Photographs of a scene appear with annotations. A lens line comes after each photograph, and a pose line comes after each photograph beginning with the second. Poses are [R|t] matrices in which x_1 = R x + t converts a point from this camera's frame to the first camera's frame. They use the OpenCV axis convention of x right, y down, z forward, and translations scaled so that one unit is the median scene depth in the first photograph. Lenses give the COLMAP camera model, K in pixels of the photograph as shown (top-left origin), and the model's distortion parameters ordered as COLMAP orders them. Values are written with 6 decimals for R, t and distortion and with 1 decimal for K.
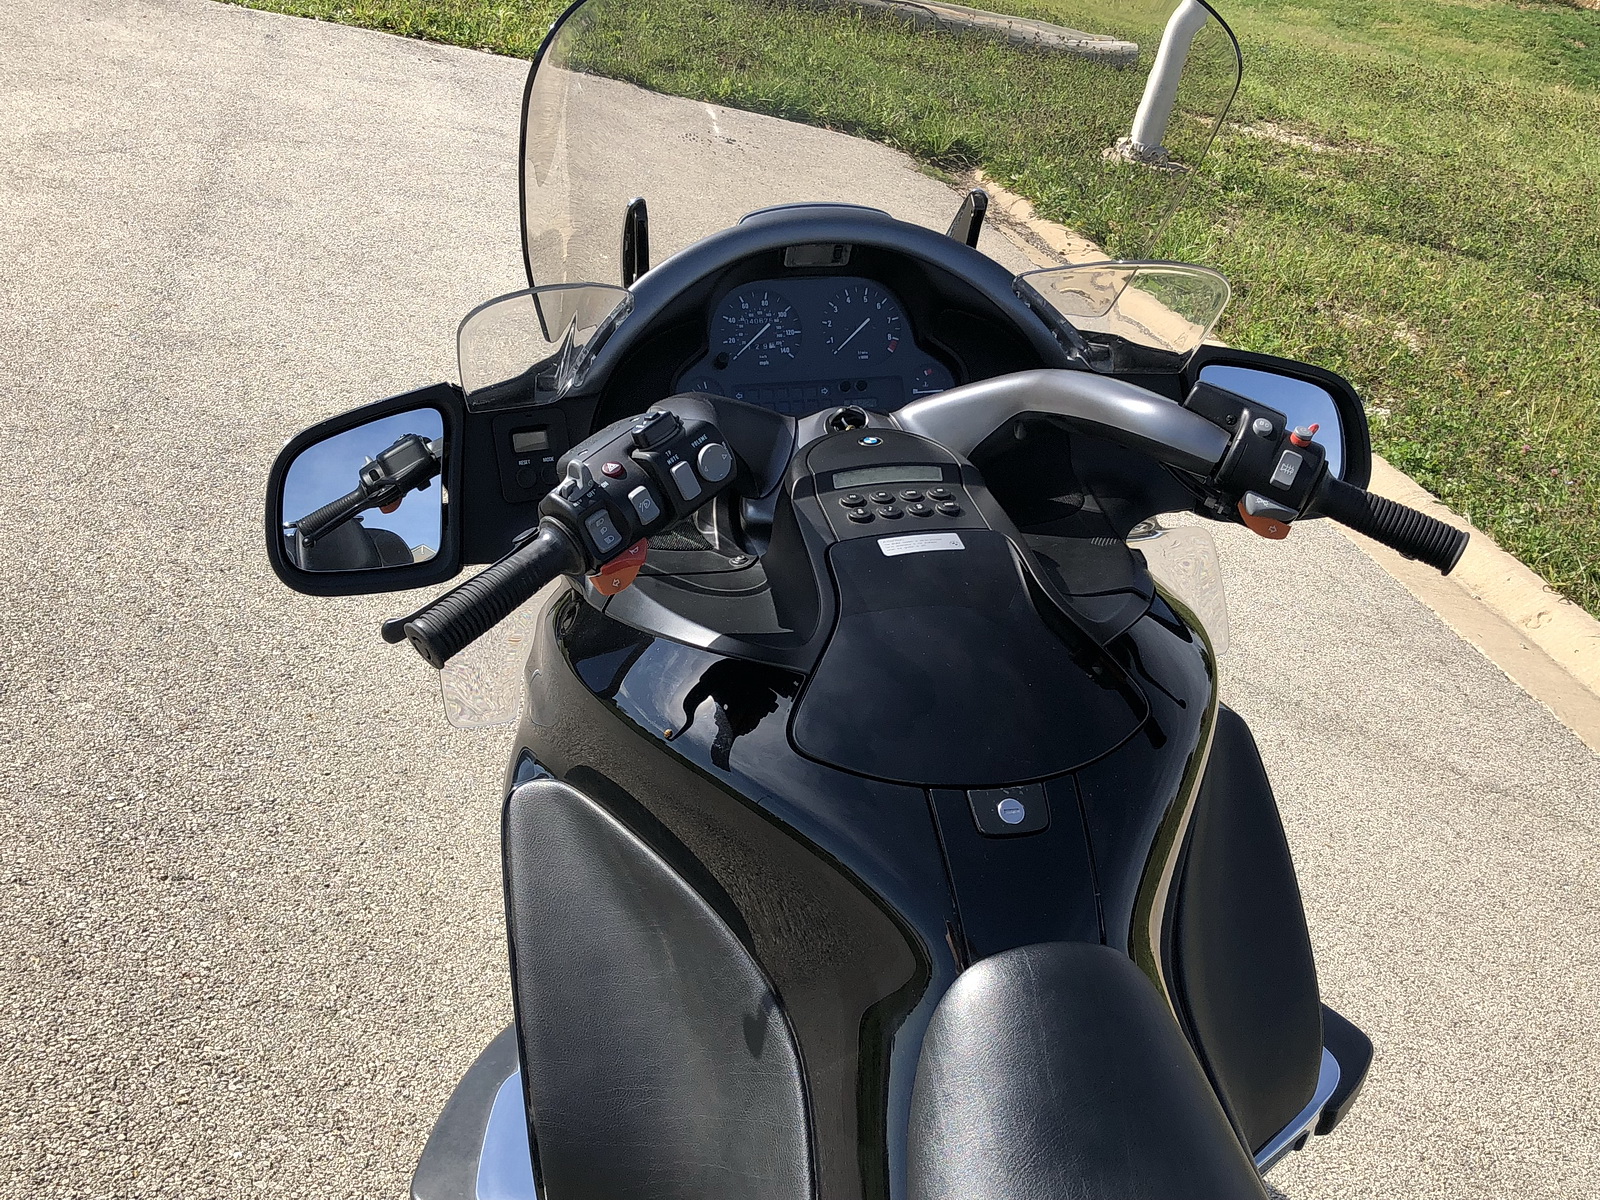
lens RADIAL K [[1650.2, 0, 800.0], [0, 1650.2, 600.0], [0, 0, 1]] dist [-0.054861, 0.110049]
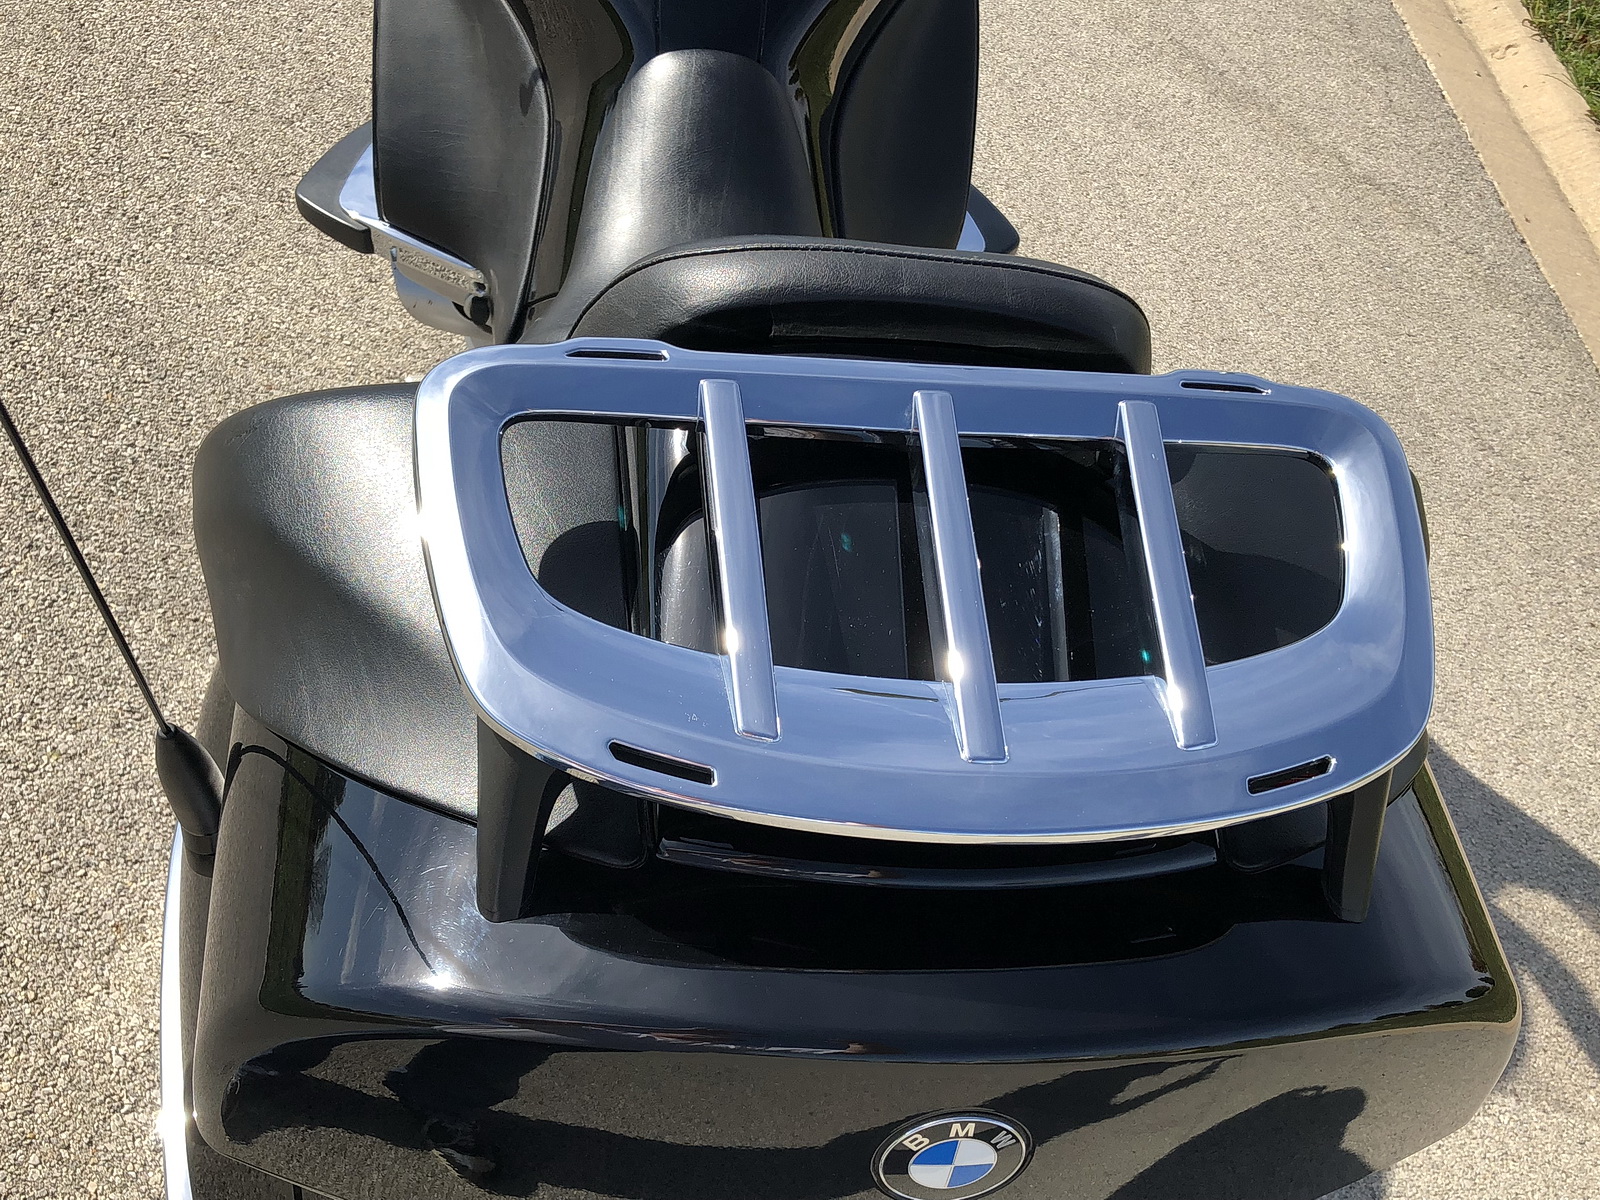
lens RADIAL K [[1650.2, 0, 800.0], [0, 1650.2, 600.0], [0, 0, 1]] dist [-0.054861, 0.110049]
pose [[0.982998, 0.183535, -0.005454, 0.189448], [-0.168983, 0.915882, 0.364149, 0.066046], [0.071830, -0.357036, 0.931325, -0.301576]]
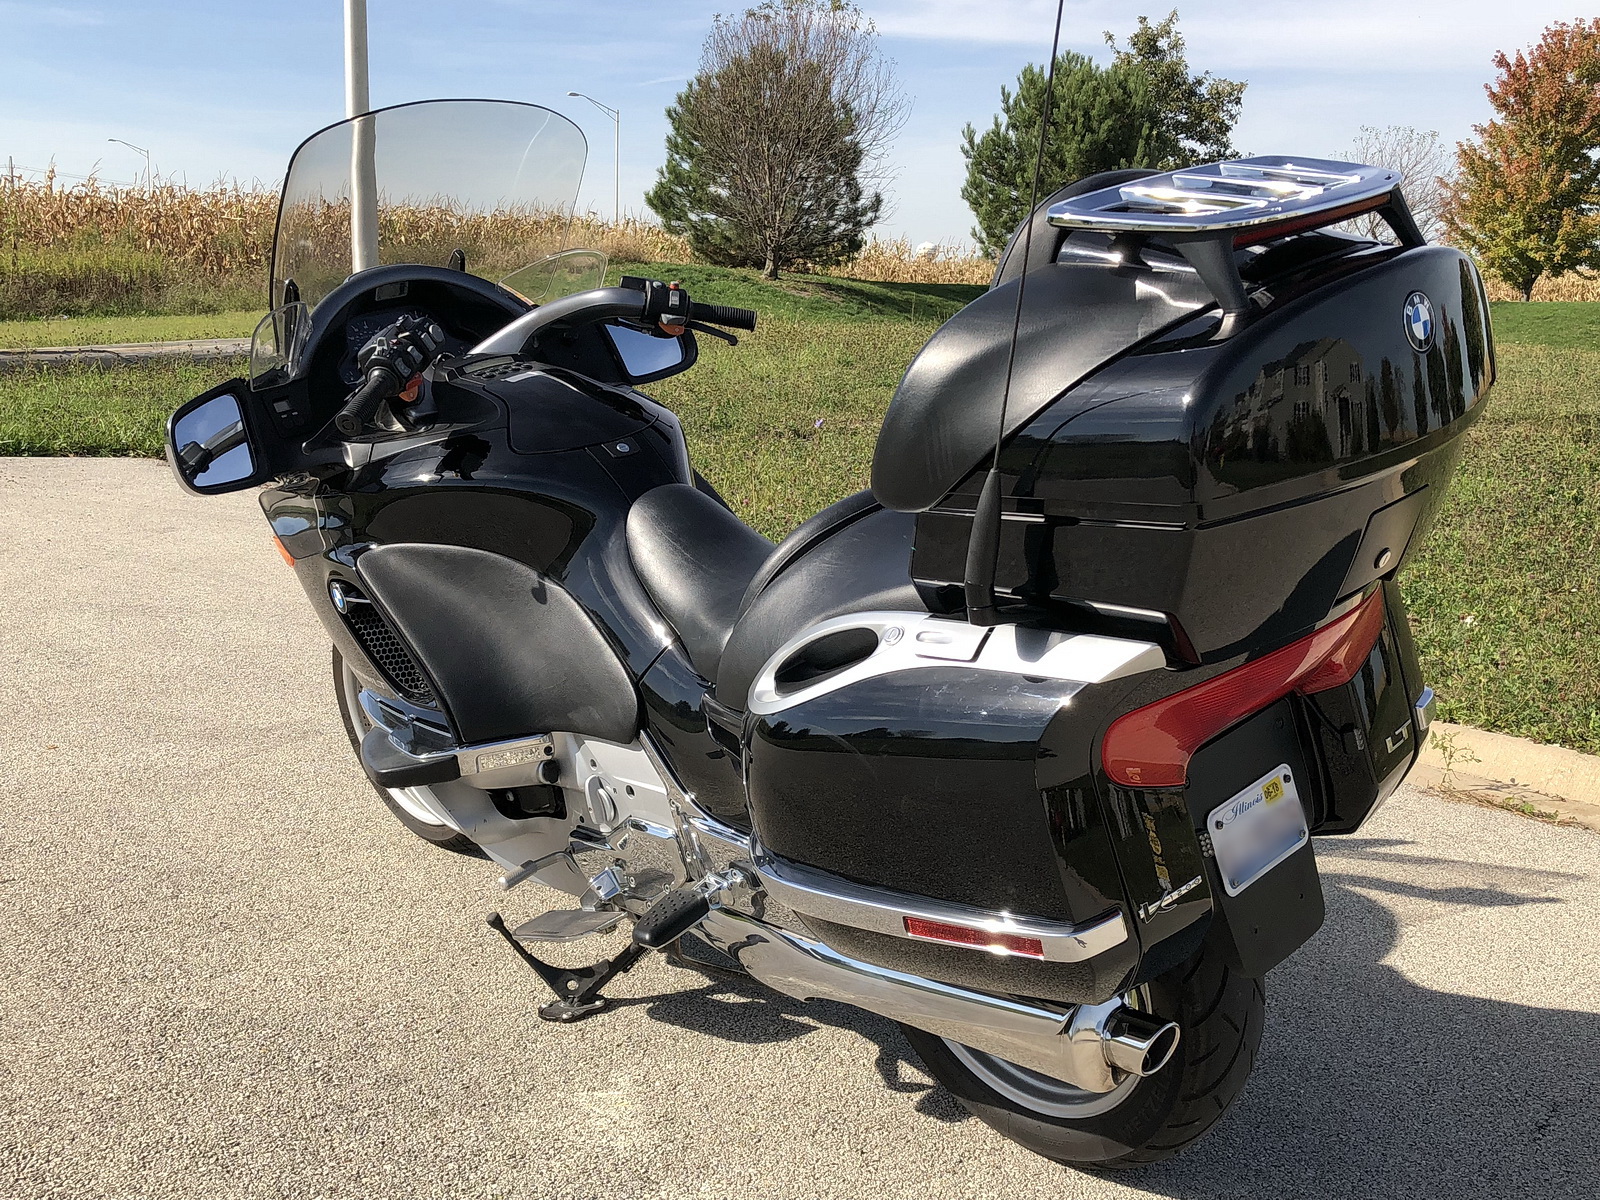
lens RADIAL K [[1650.2, 0, 800.0], [0, 1650.2, 600.0], [0, 0, 1]] dist [-0.054861, 0.110049]
pose [[0.854632, -0.276401, 0.439553, -0.416376], [0.349950, 0.932005, -0.094349, 0.368362], [-0.383588, 0.234456, 0.893248, -0.604222]]
